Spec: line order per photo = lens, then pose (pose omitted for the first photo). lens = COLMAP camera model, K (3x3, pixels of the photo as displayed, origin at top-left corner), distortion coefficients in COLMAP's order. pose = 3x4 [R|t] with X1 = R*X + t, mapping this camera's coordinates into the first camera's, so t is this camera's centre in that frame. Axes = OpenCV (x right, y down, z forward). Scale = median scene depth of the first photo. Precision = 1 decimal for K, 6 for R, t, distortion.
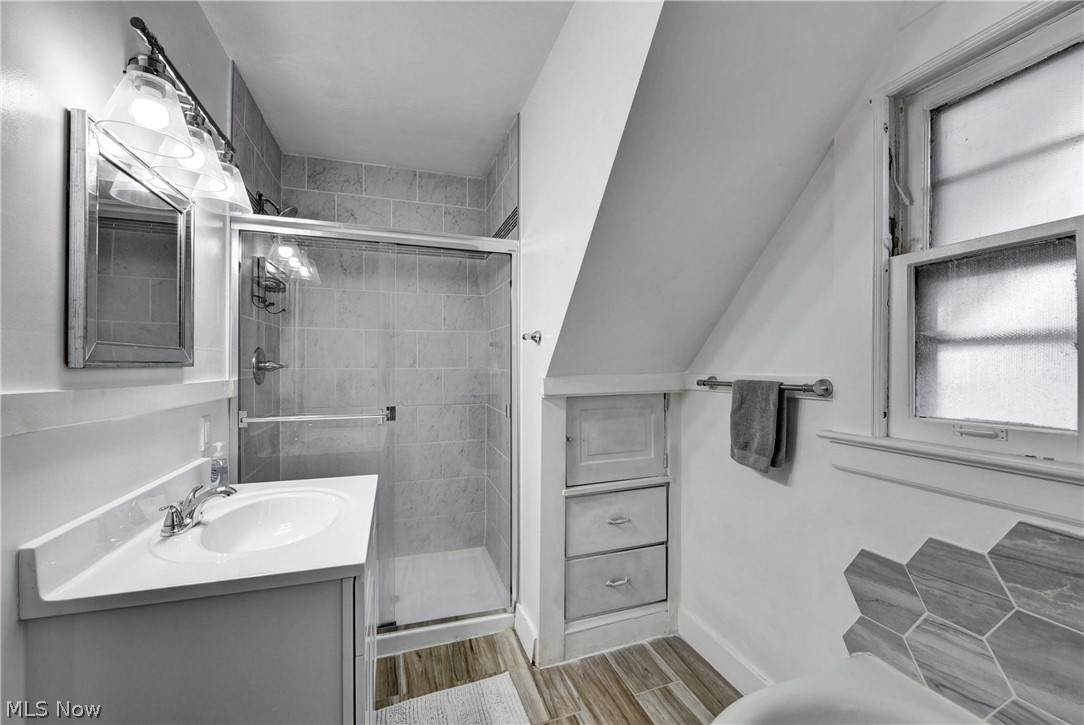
lens RADIAL K [[436.9, 0, 546.8], [0, 436.9, 364.8], [0, 0, 1]] dist [-0.008054, -0.000046]
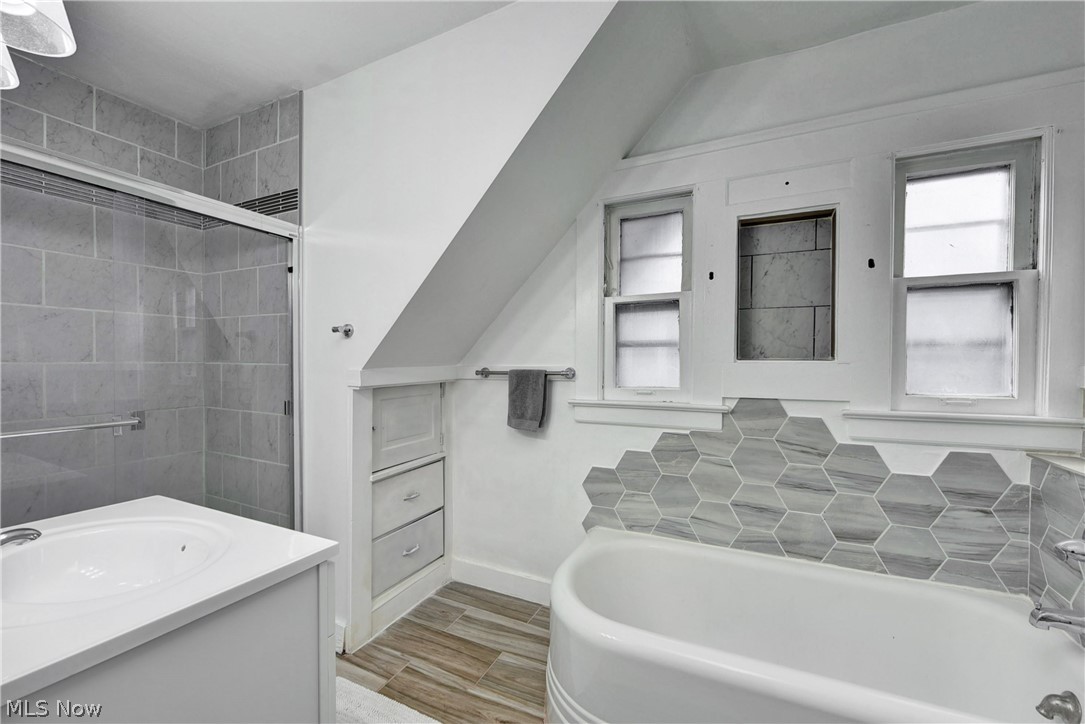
lens RADIAL K [[437.3, 0, 547.3], [0, 437.3, 364.4], [0, 0, 1]] dist [-0.008054, -0.000046]
pose [[0.700331, -0.004147, 0.713807, -0.459777], [-0.000427, 0.999981, 0.006229, 0.009191], [-0.713818, -0.004667, 0.700315, -0.050840]]
